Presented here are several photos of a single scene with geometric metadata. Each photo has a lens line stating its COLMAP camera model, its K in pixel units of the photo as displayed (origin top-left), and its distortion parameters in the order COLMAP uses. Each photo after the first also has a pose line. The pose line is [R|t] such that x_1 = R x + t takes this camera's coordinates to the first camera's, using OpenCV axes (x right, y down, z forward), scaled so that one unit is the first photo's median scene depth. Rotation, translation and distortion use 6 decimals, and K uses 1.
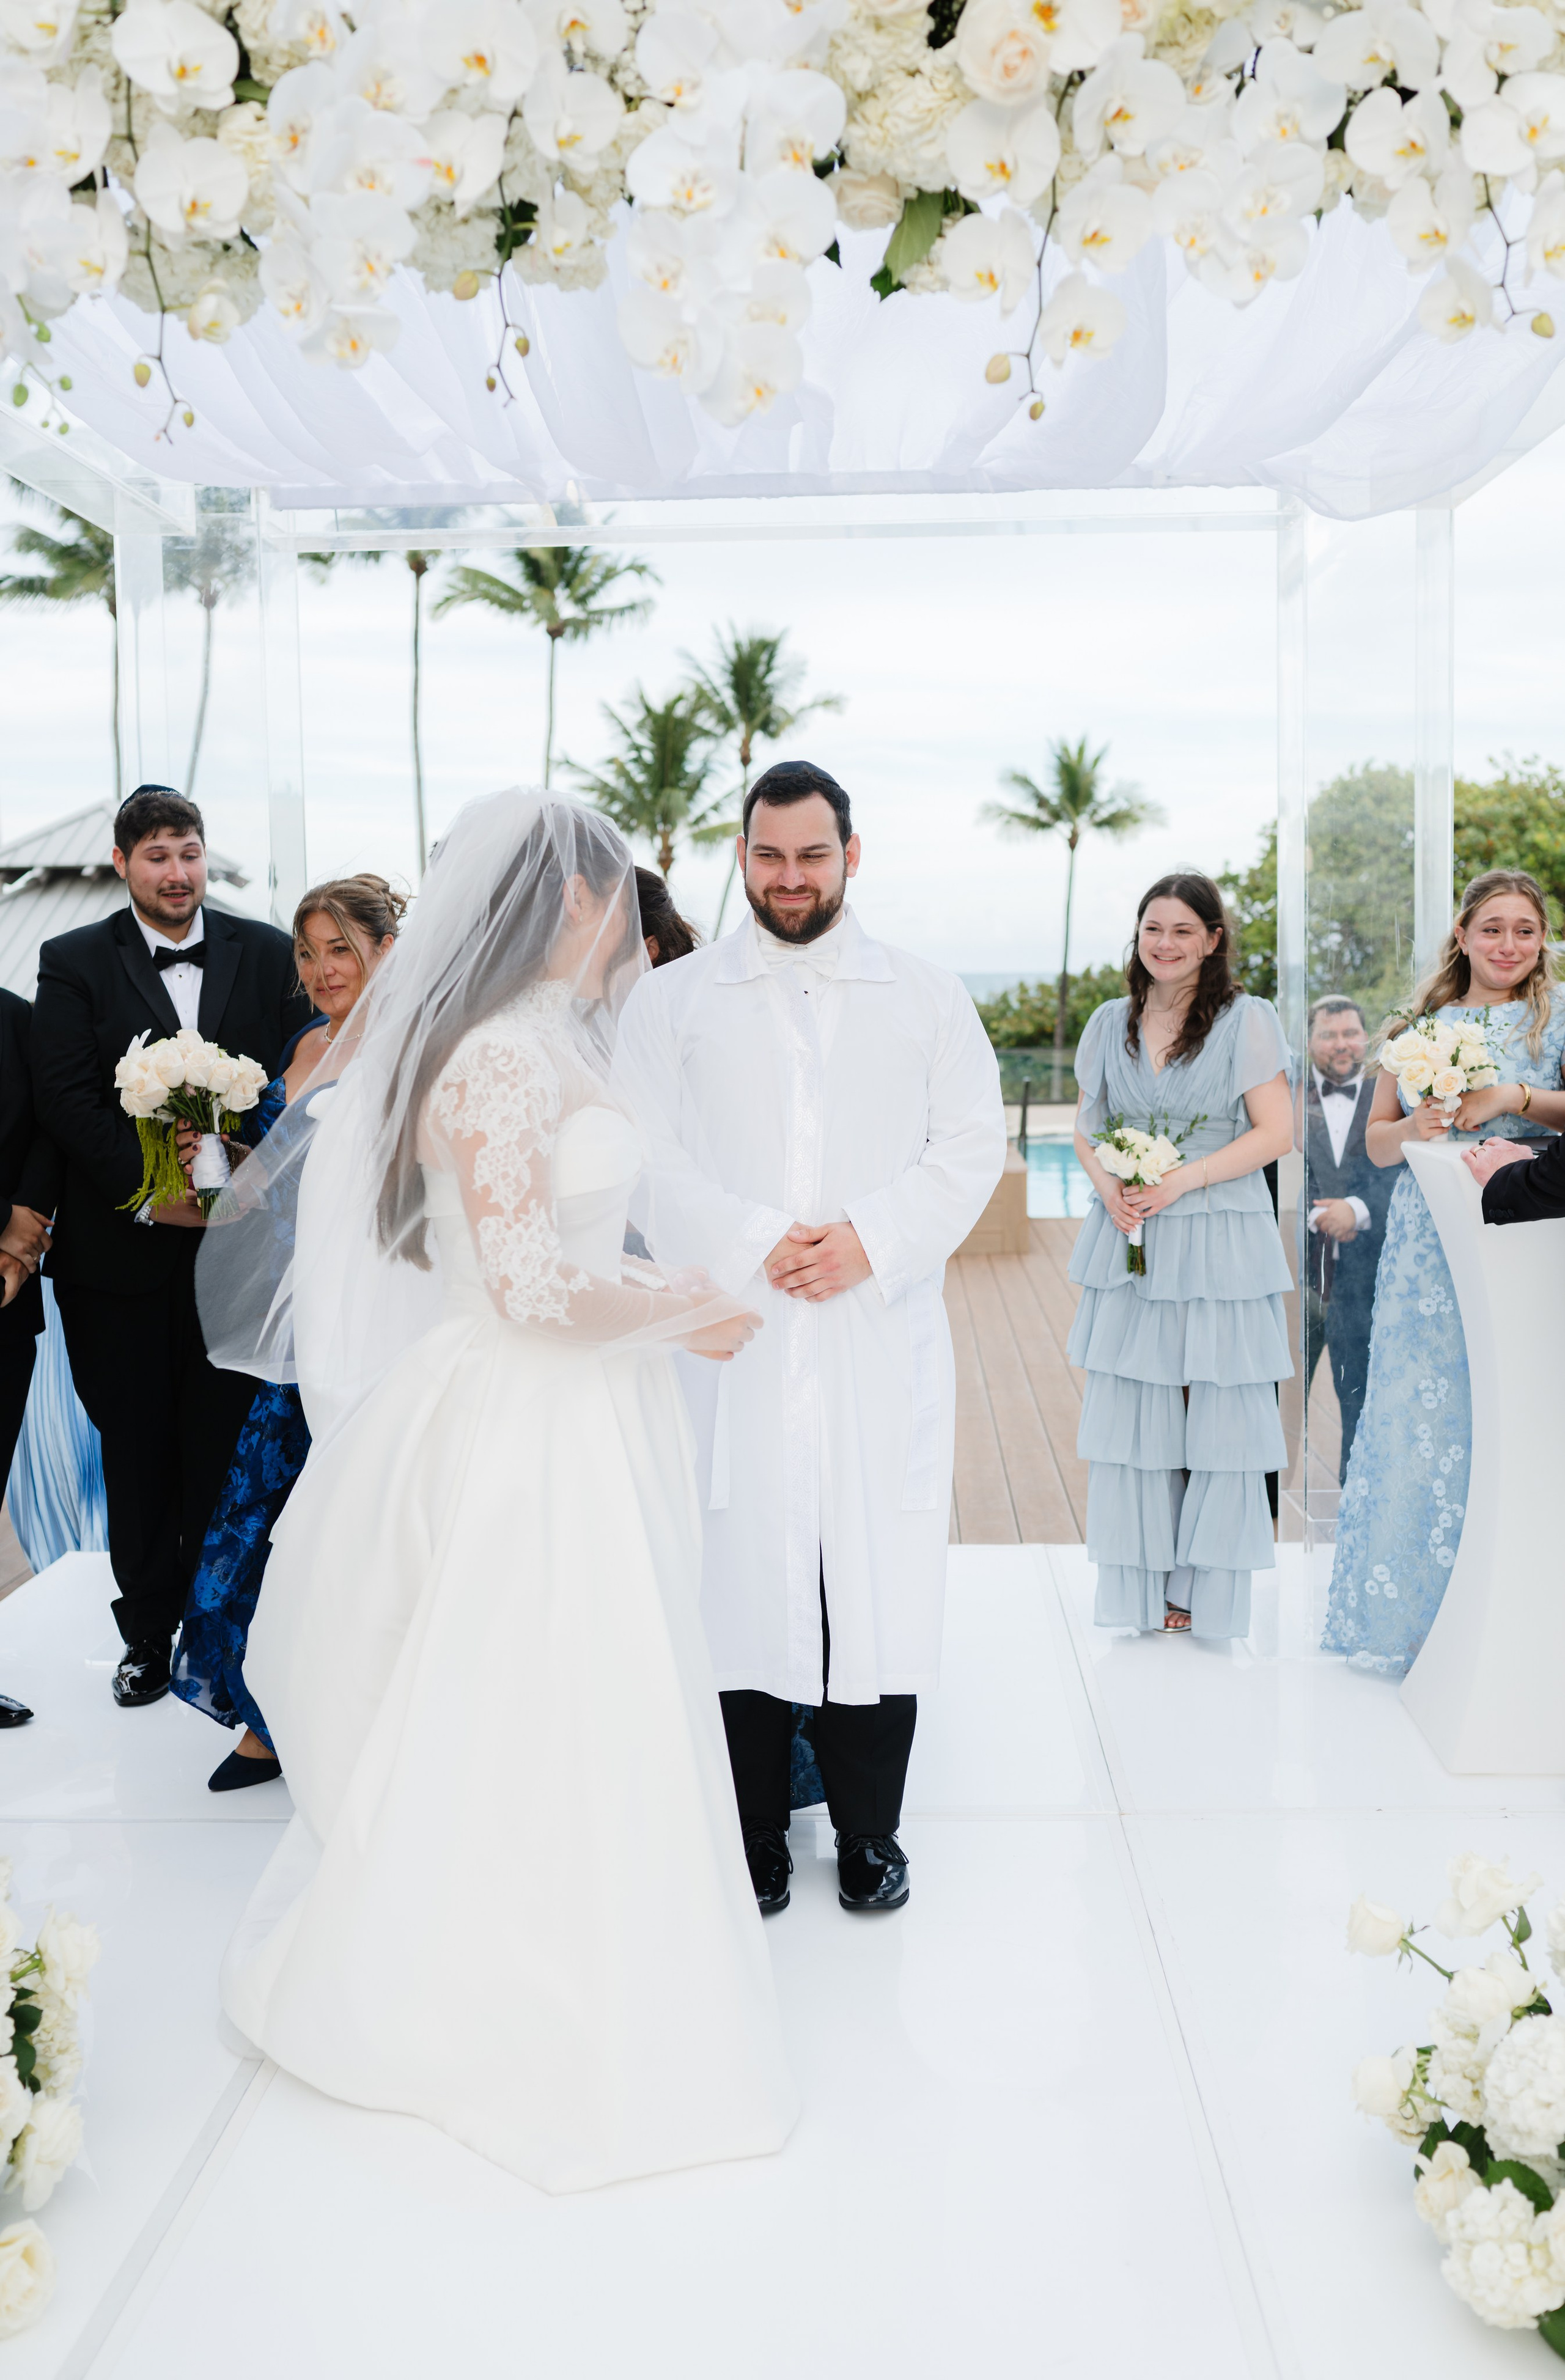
lens RADIAL K [[2294.3, 0, 782.5], [0, 2294.3, 1190.0], [0, 0, 1]] dist [-0.010288, 0.010954]
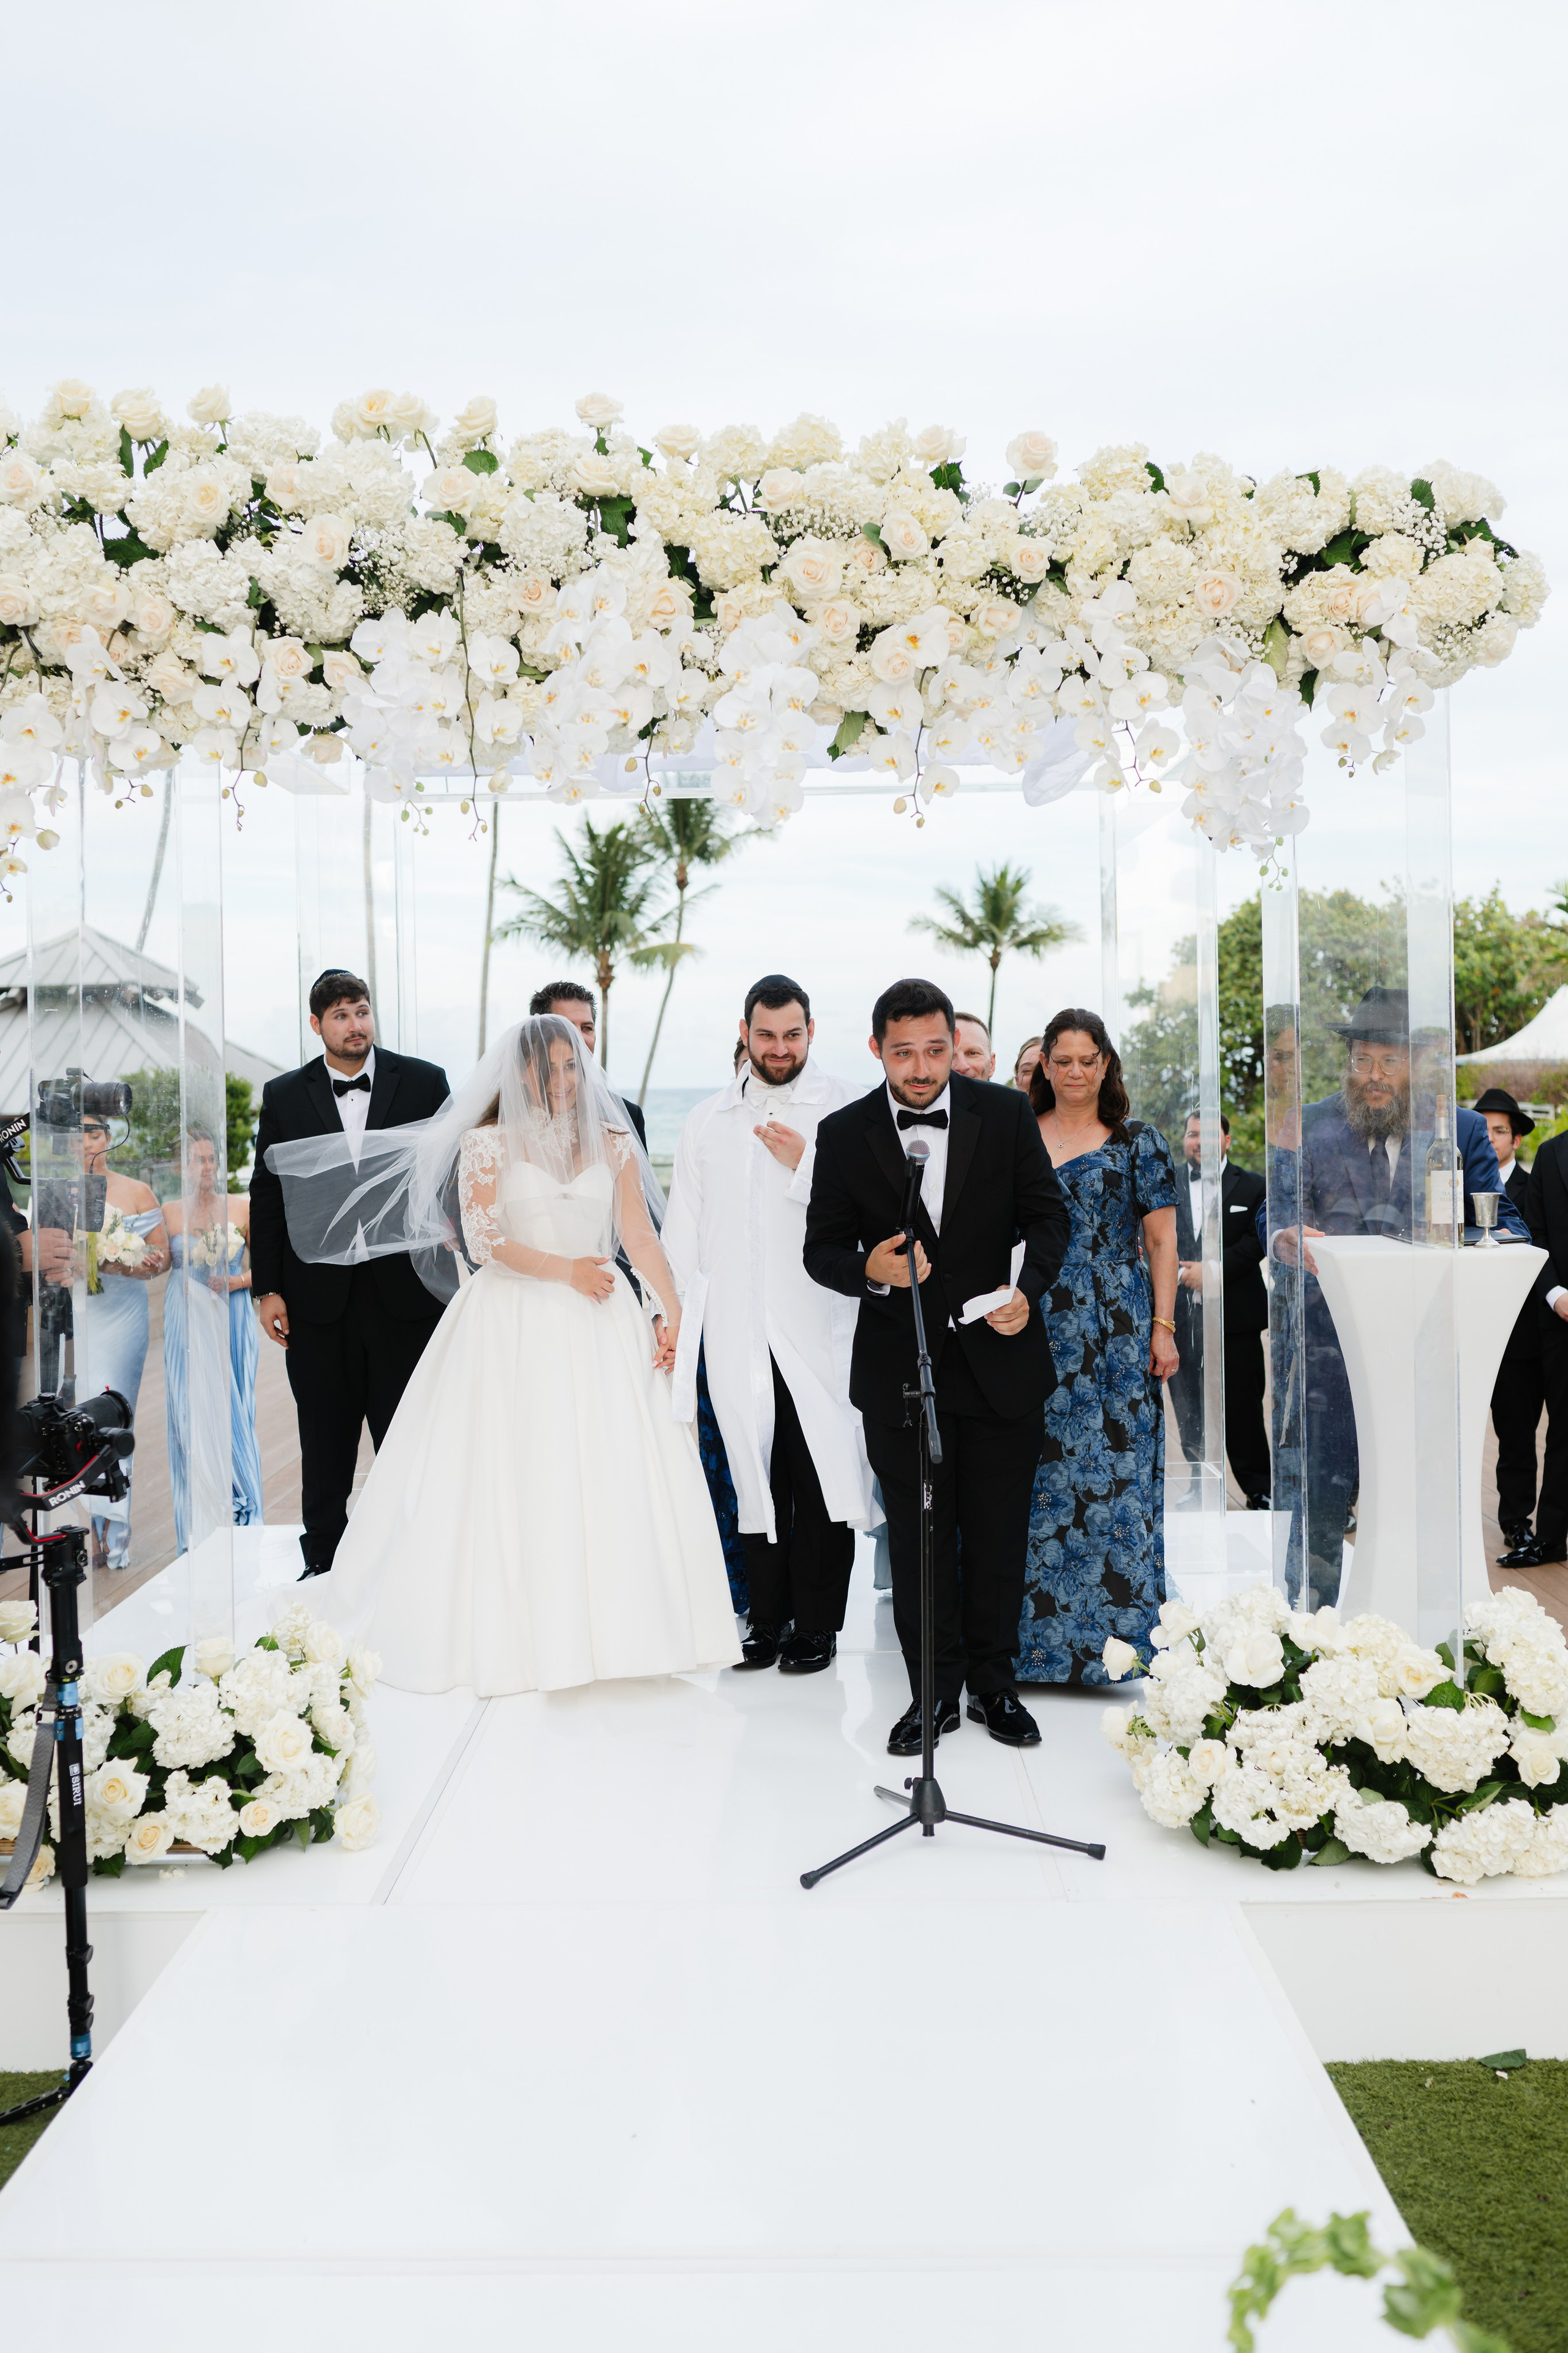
lens RADIAL K [[2307.7, 0, 784.0], [0, 2307.7, 1176.5], [0, 0, 1]] dist [0.122817, 0.000471]
pose [[0.999509, -0.002065, 0.031263, -0.040542], [0.003768, 0.998506, -0.054520, 0.048906], [-0.031104, 0.054611, 0.998023, -0.627083]]
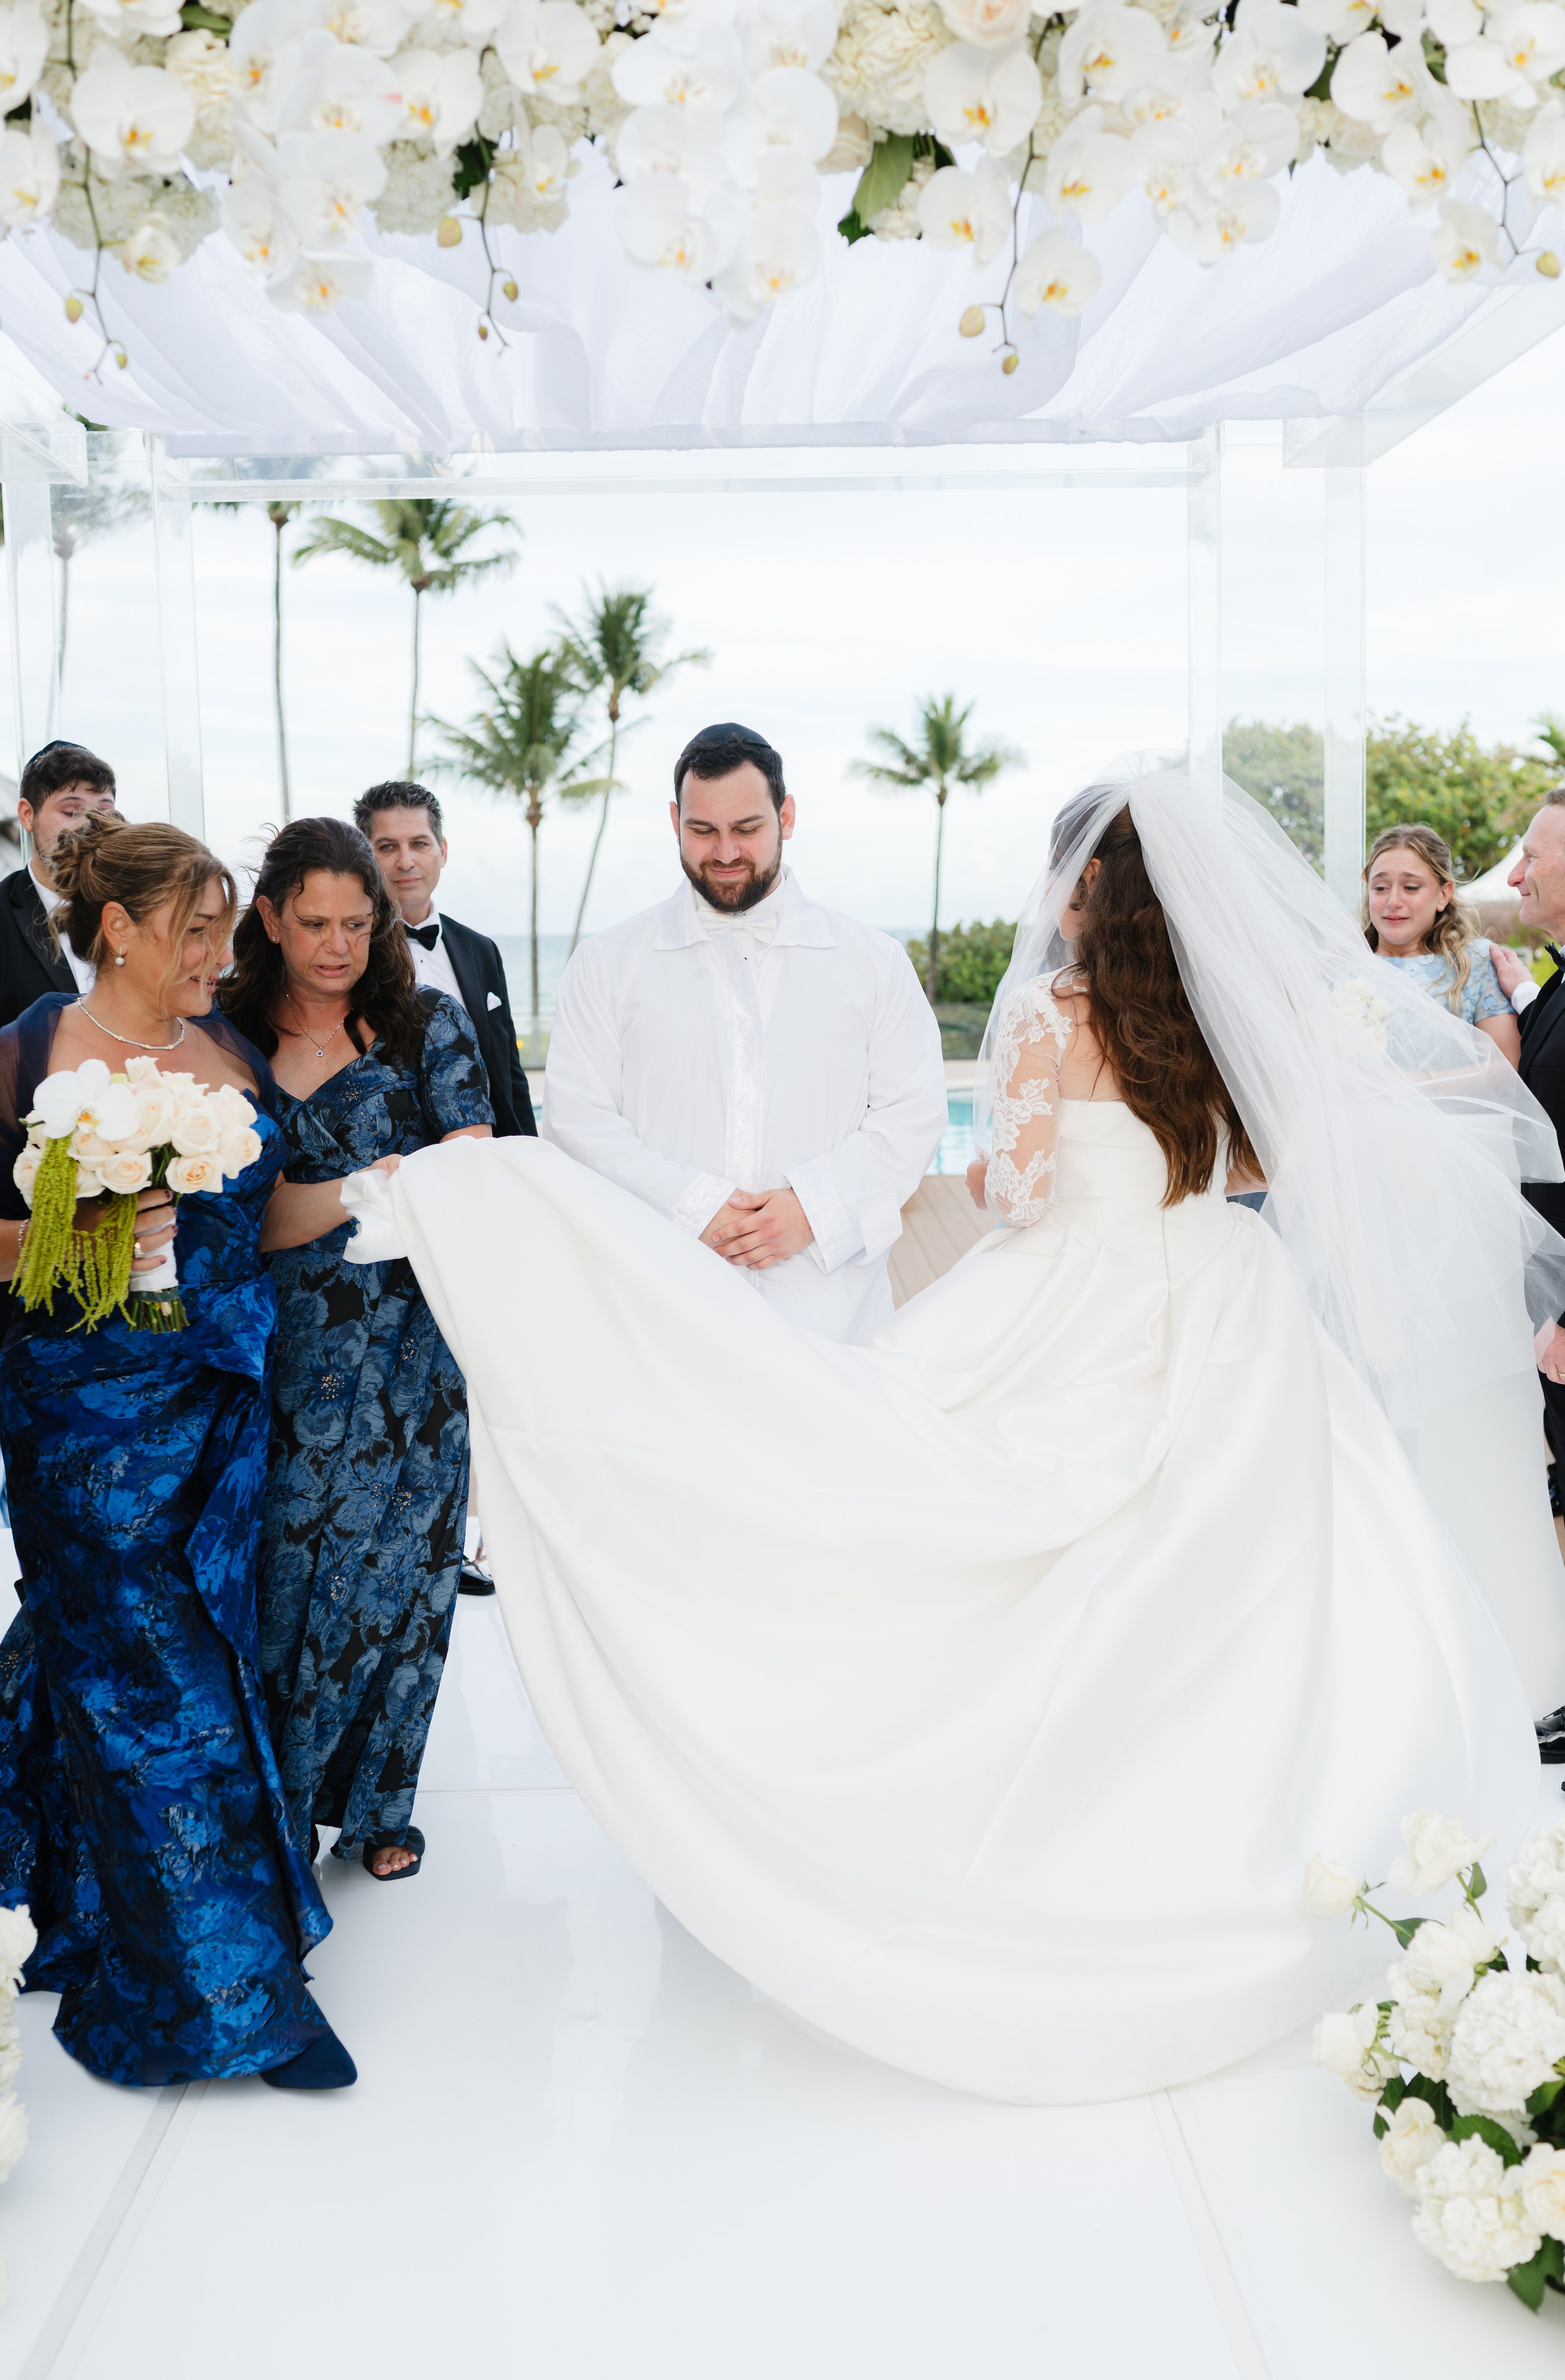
lens RADIAL K [[2294.3, 0, 782.5], [0, 2294.3, 1190.0], [0, 0, 1]] dist [-0.010288, 0.010954]
pose [[0.998301, -0.009629, 0.057466, -0.029482], [0.008552, 0.999784, 0.018964, -0.003776], [-0.057636, -0.018441, 0.998167, 0.013297]]
